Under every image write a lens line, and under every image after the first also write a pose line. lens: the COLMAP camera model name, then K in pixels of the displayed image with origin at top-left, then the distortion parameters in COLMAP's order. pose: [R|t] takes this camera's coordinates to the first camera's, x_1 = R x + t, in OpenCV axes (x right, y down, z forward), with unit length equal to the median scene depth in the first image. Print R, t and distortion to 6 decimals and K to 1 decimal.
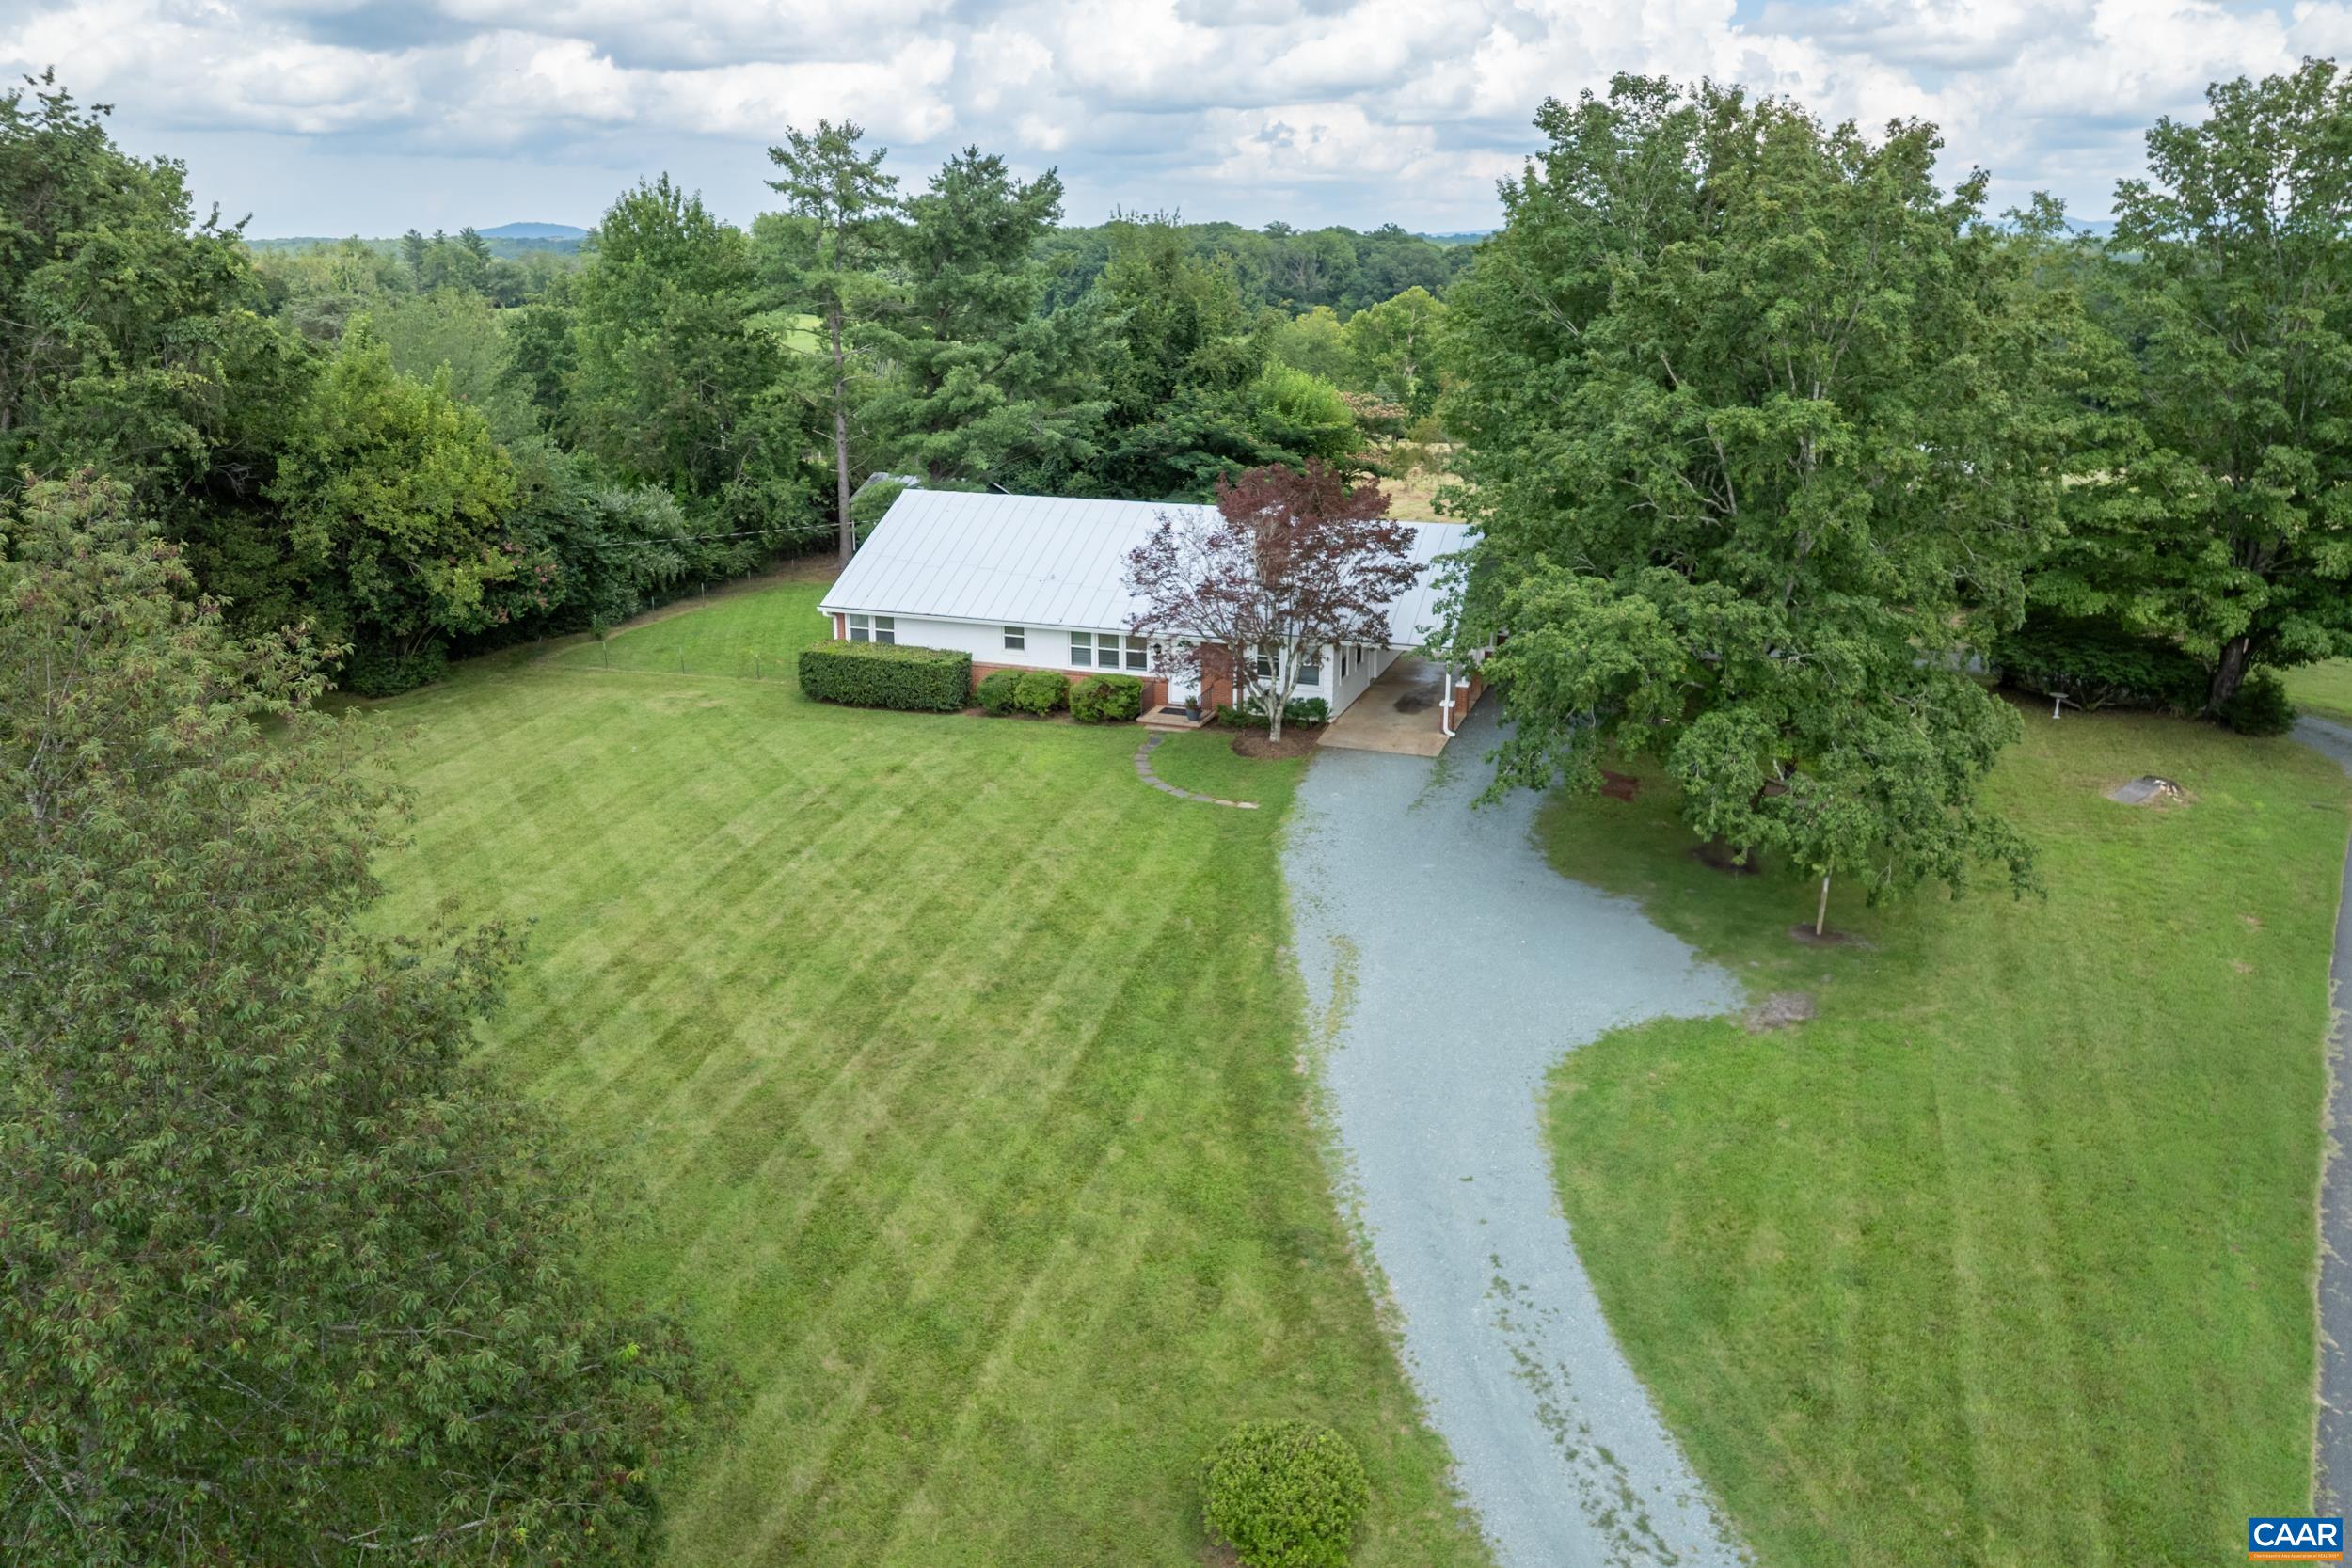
lens RADIAL K [[1624.0, 0, 1177.1], [0, 1624.0, 789.6], [0, 0, 1]] dist [-0.033798, 0.000577]
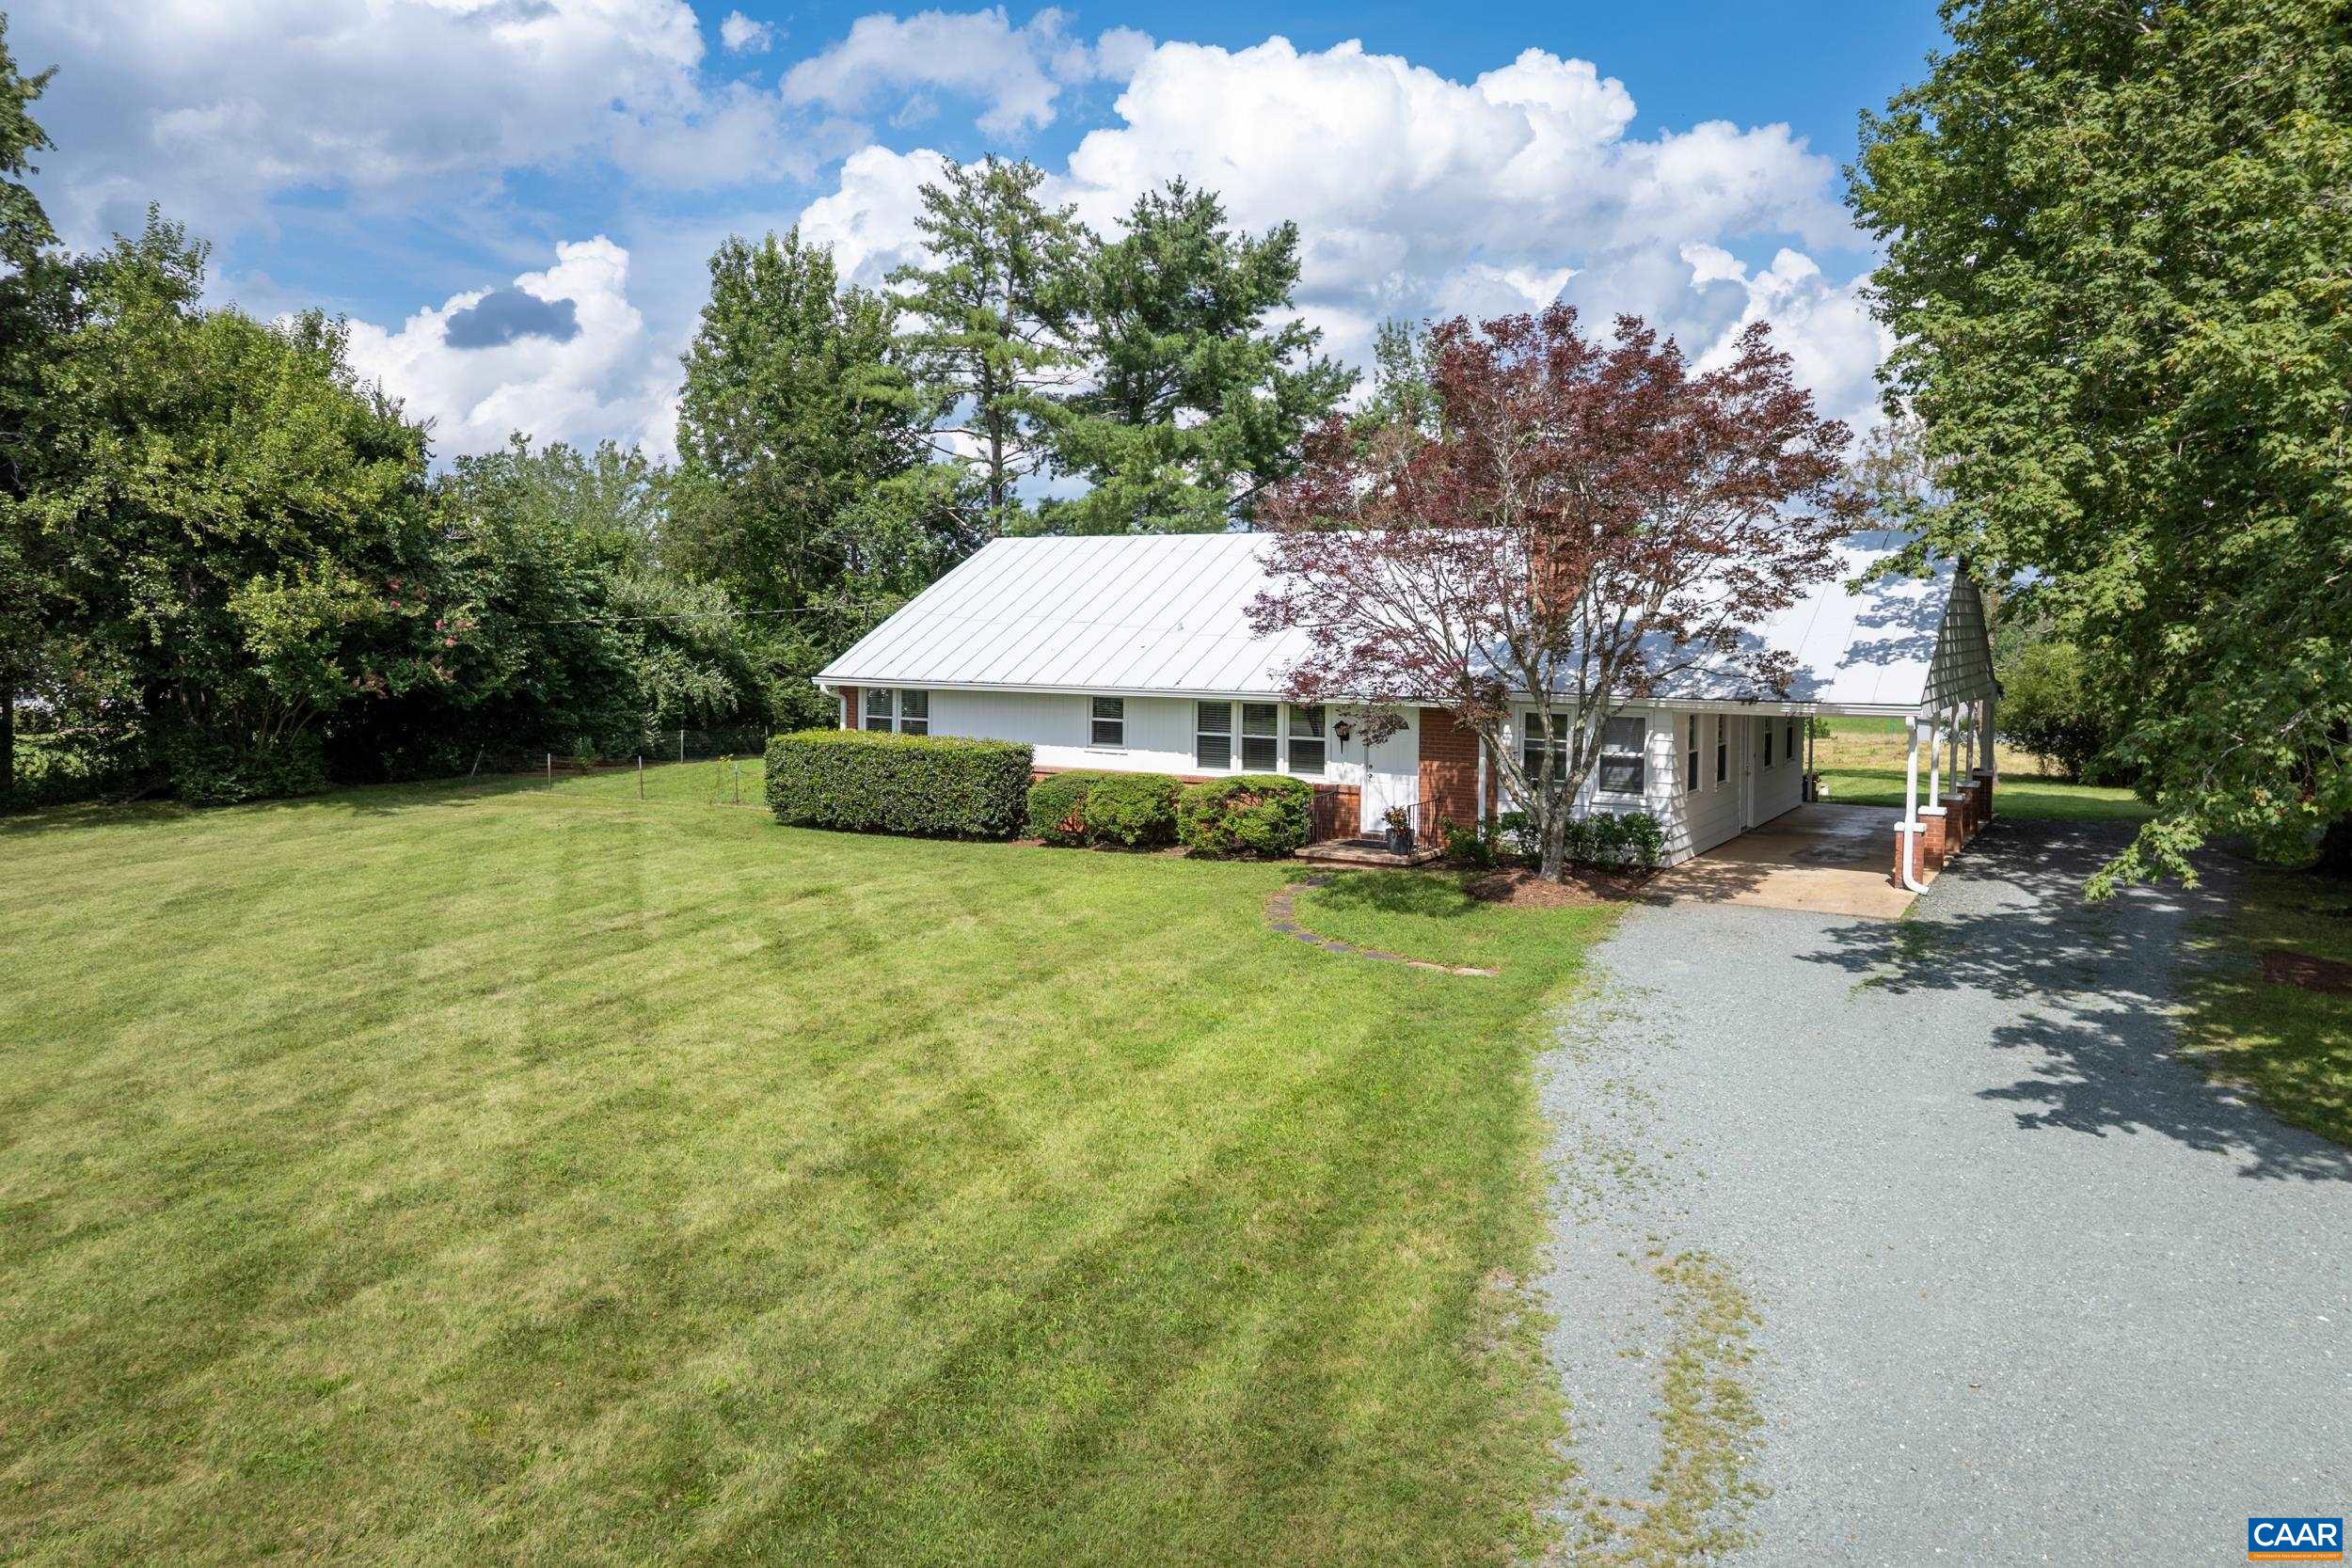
lens RADIAL K [[1624.0, 0, 1185.7], [0, 1624.0, 772.7], [0, 0, 1]] dist [-0.033798, 0.000577]
pose [[0.979769, 0.023861, -0.198706, 0.045081], [-0.068502, 0.972879, -0.220937, 0.052718], [0.188046, 0.230079, 0.954831, 0.458780]]
